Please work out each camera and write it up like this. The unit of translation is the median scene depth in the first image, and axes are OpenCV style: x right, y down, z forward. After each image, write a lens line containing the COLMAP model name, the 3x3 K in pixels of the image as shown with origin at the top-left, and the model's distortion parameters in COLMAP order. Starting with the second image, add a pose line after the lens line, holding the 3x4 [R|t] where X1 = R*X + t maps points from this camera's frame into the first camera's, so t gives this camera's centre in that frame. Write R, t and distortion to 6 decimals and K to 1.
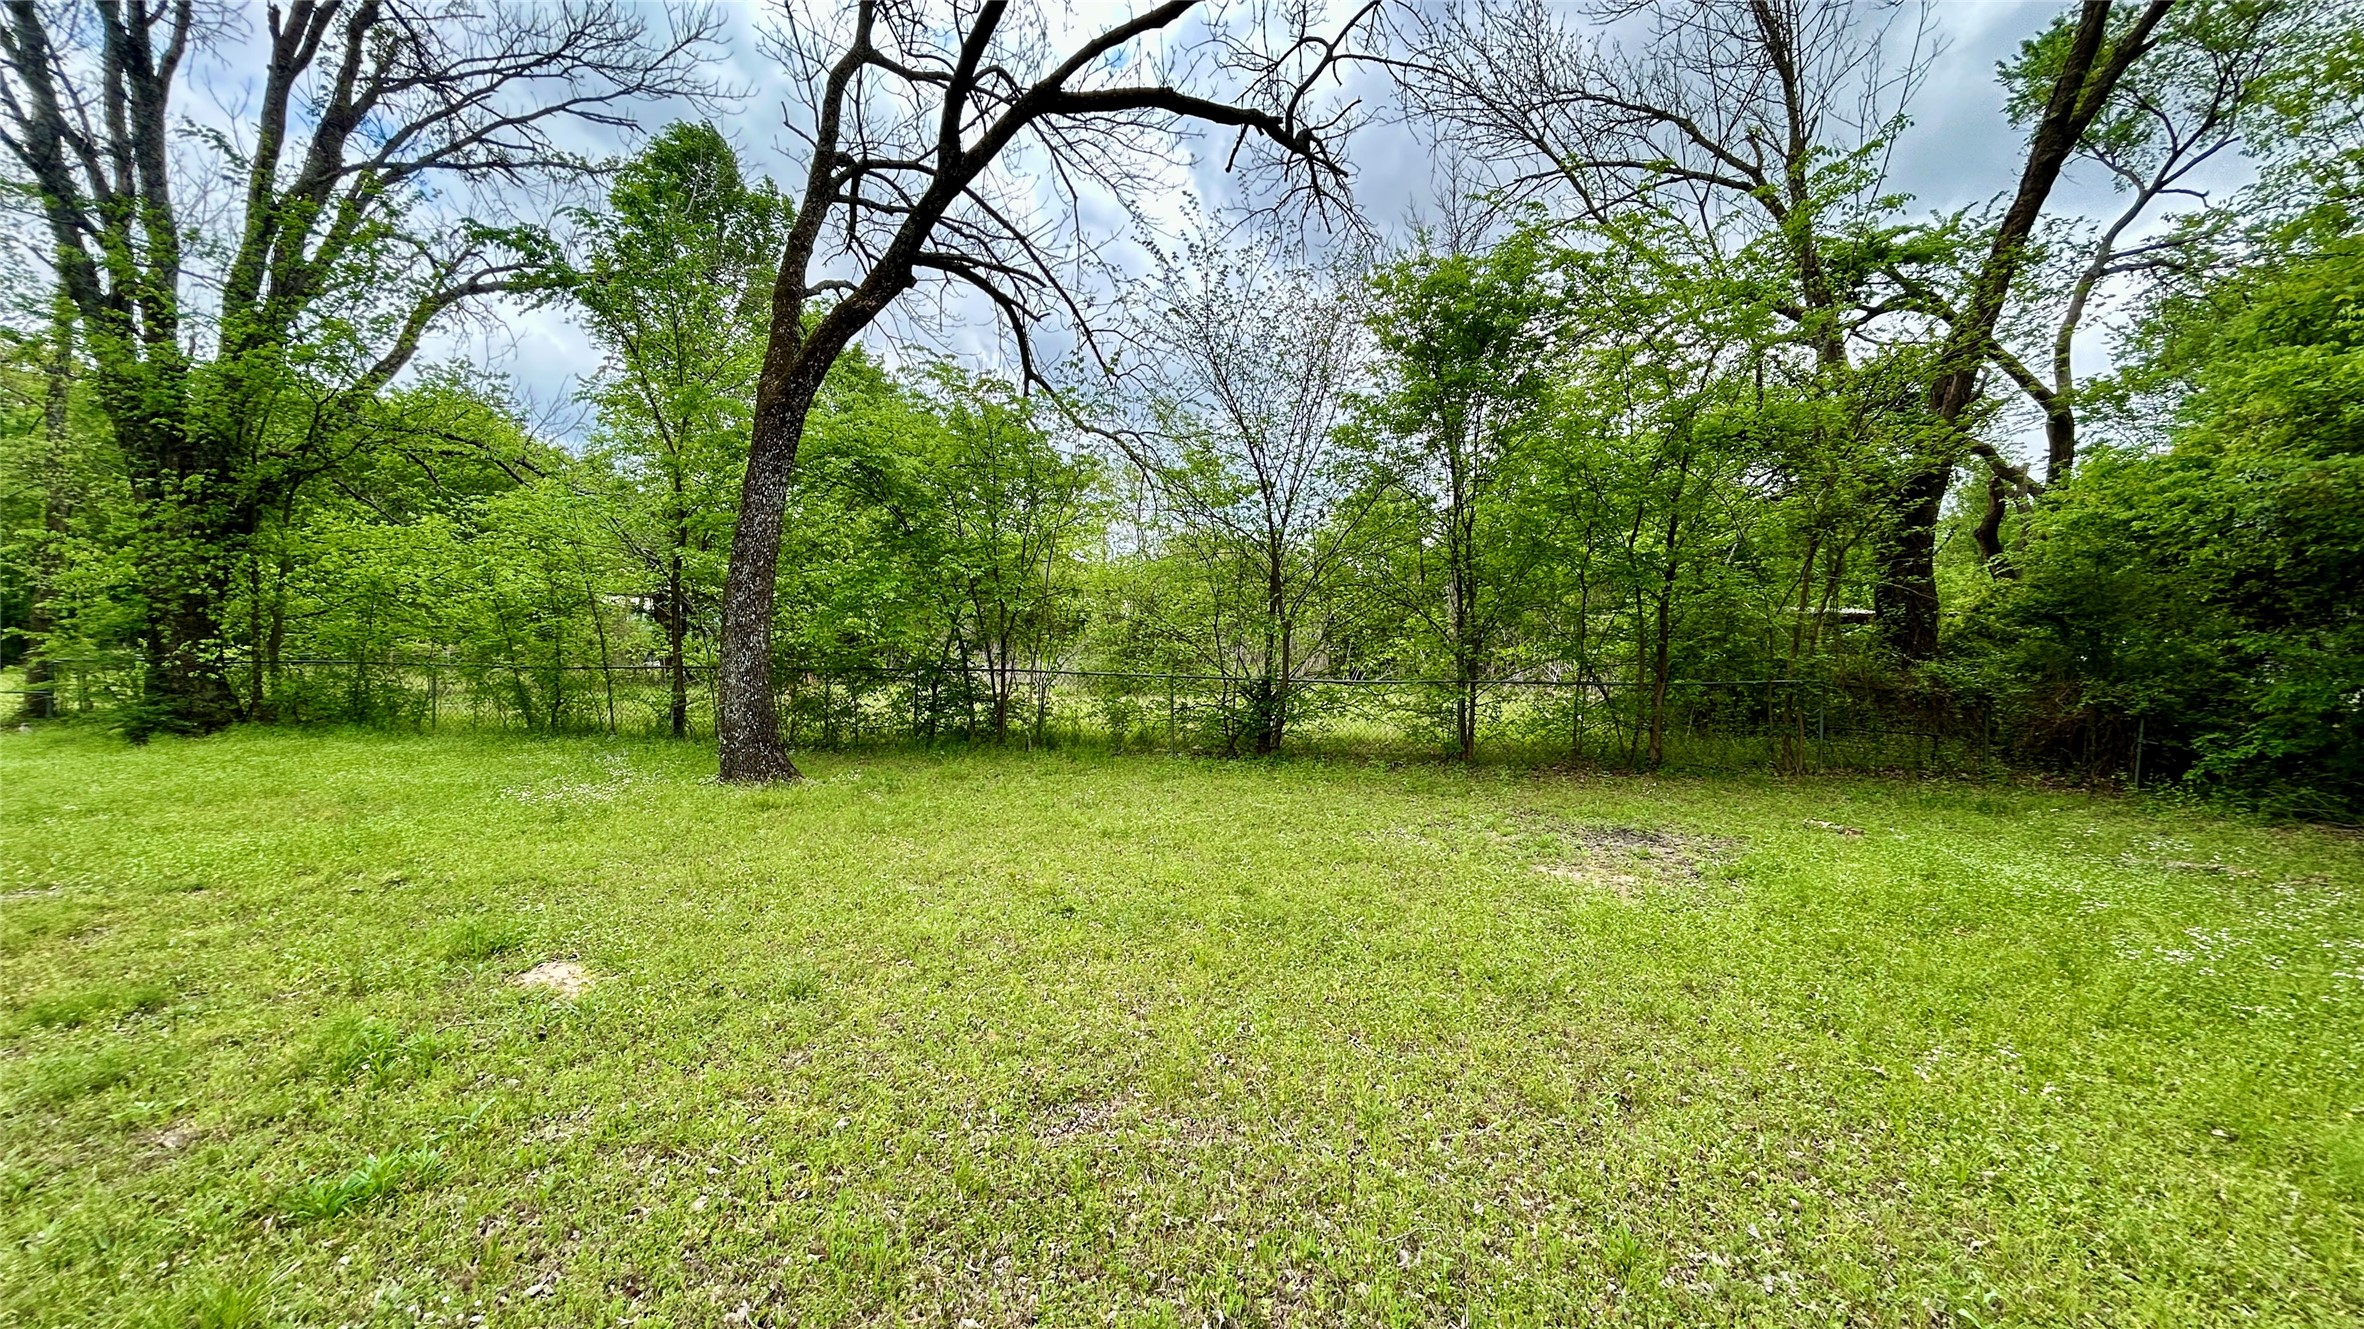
lens RADIAL K [[950.7, 0, 1181.0], [0, 950.7, 668.6], [0, 0, 1]] dist [0.001052, 0.000036]
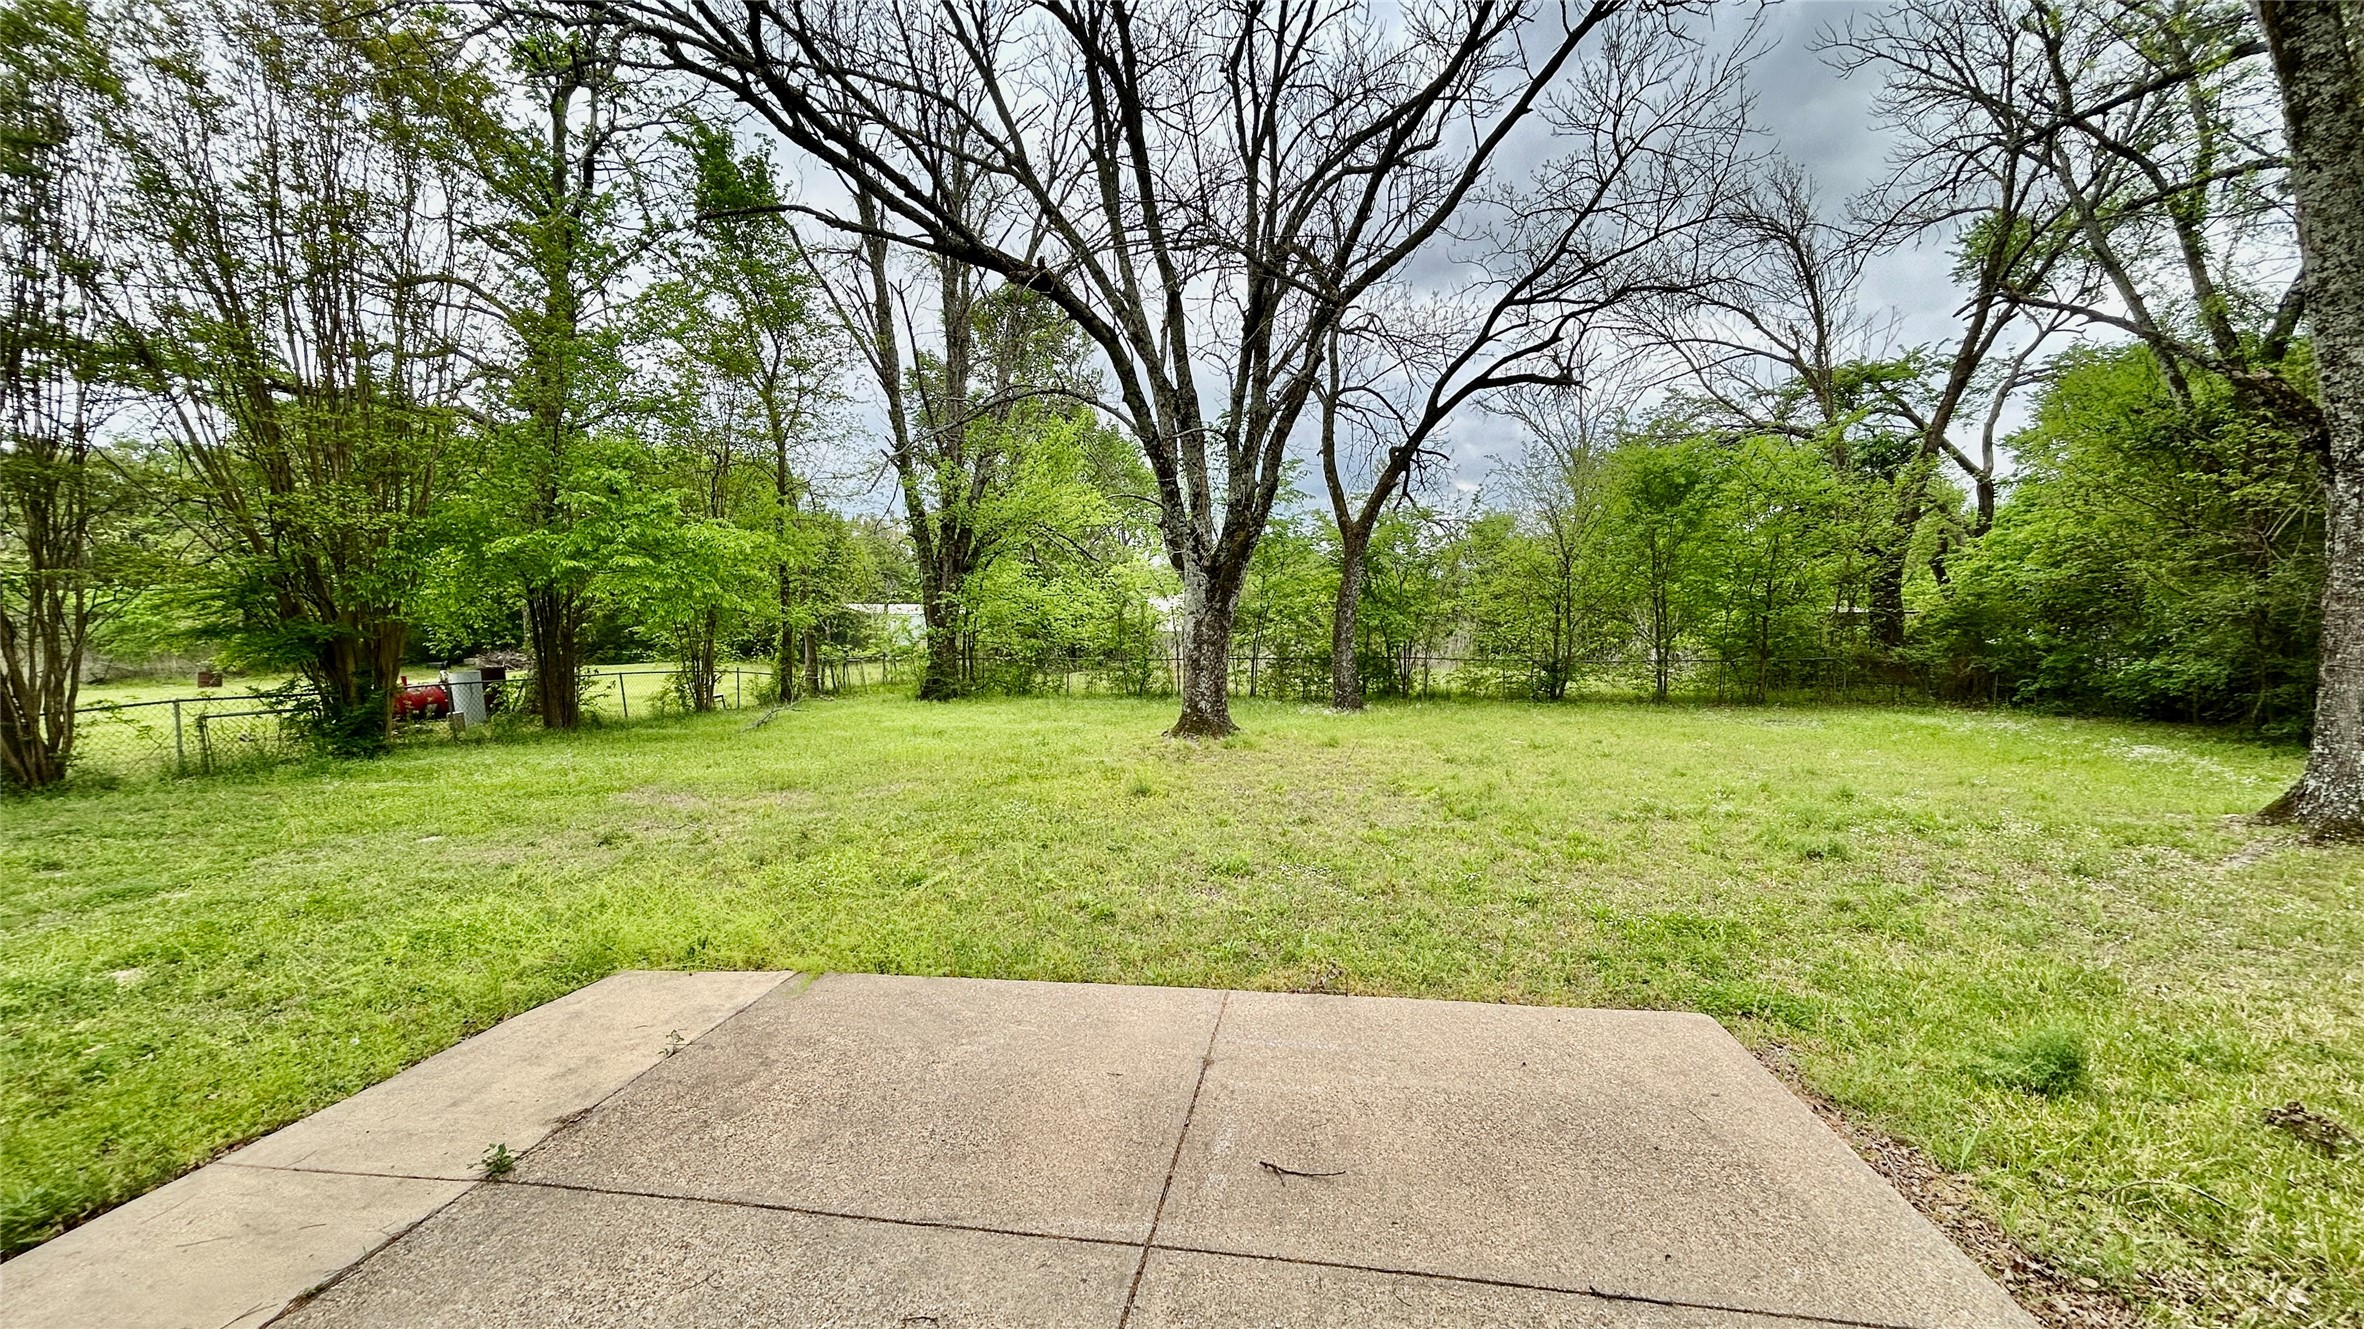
lens RADIAL K [[950.7, 0, 1183.0], [0, 950.7, 660.4], [0, 0, 1]] dist [0.001052, 0.000036]
pose [[0.999853, -0.009904, 0.013986, -0.602894], [0.009802, 0.999925, 0.007318, -0.007301], [-0.014058, -0.007179, 0.999875, -0.793443]]
